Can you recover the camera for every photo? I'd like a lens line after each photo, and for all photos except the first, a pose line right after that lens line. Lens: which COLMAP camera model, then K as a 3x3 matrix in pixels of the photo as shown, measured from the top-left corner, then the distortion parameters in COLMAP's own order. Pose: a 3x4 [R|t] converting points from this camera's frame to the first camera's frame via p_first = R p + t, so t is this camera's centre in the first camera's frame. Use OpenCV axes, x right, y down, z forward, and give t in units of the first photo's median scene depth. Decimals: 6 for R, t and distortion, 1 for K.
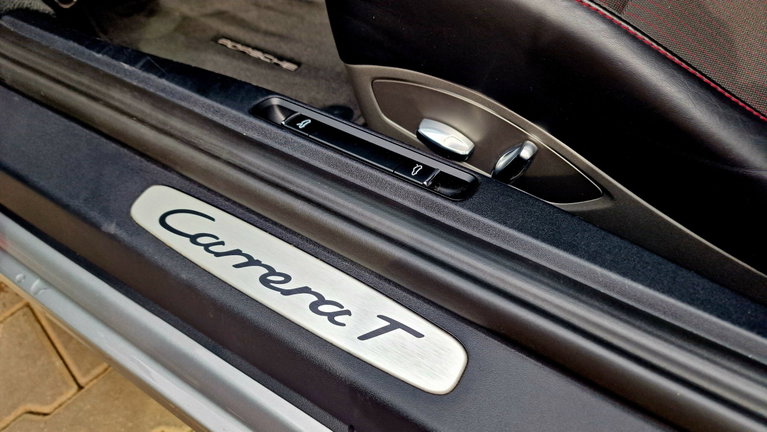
lens RADIAL K [[518.5, 0, 382.5], [0, 518.5, 208.5], [0, 0, 1]] dist [0.074385, -0.065195]
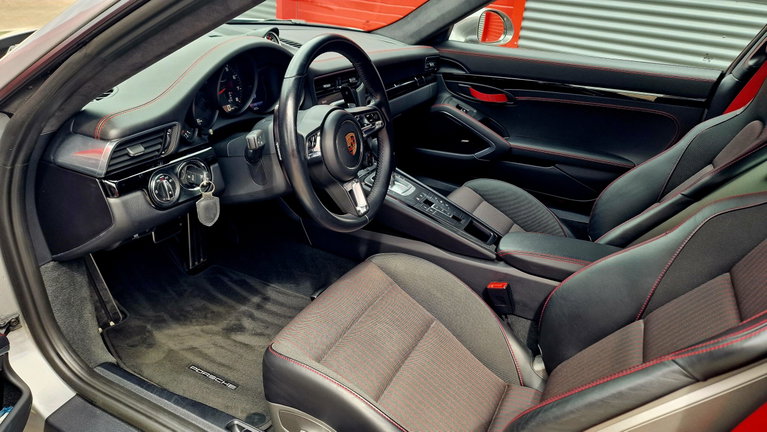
lens RADIAL K [[518.5, 0, 382.5], [0, 518.5, 208.5], [0, 0, 1]] dist [0.074385, -0.065195]
pose [[0.977400, 0.110238, 0.180380, -0.061291], [-0.017278, 0.892073, -0.451561, -0.007351], [-0.210691, 0.438239, 0.873817, -0.985763]]
